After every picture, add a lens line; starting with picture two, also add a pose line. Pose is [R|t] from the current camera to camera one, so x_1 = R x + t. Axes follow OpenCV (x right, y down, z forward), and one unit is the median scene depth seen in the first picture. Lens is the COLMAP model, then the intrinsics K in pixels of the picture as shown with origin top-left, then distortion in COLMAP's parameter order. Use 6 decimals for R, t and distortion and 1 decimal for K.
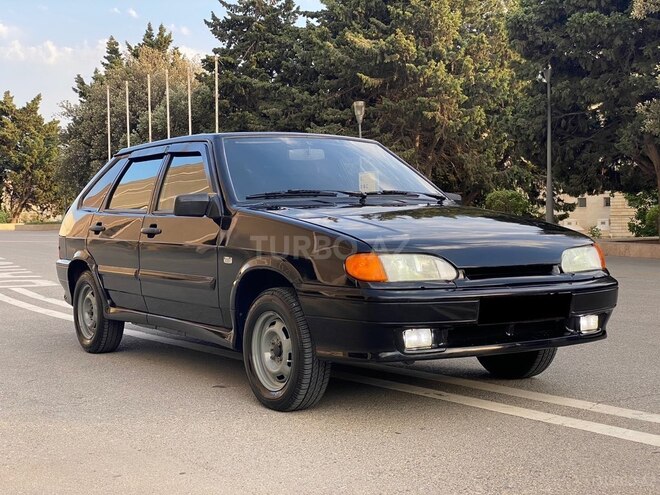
lens RADIAL K [[1107.2, 0, 341.9], [0, 1107.2, 251.4], [0, 0, 1]] dist [0.178421, 0.000000]
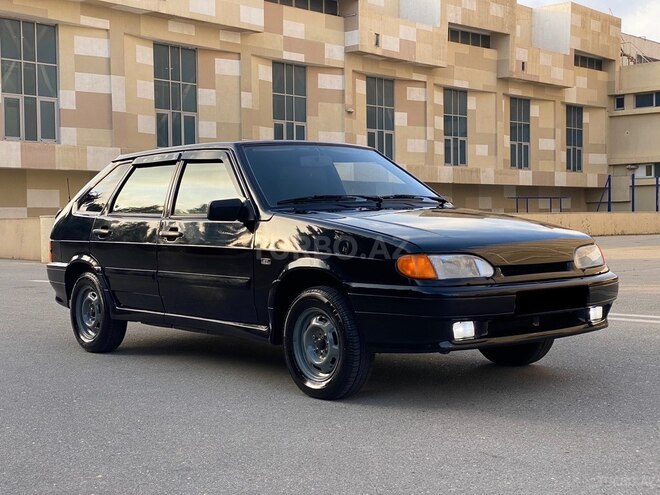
lens RADIAL K [[1107.2, 0, 338.1], [0, 1107.2, 251.9], [0, 0, 1]] dist [0.178421, 0.000000]
pose [[0.993811, -0.012448, 0.110387, -0.140853], [0.012135, 0.999920, 0.003511, -0.003694], [-0.110422, -0.002149, 0.993882, -0.067656]]
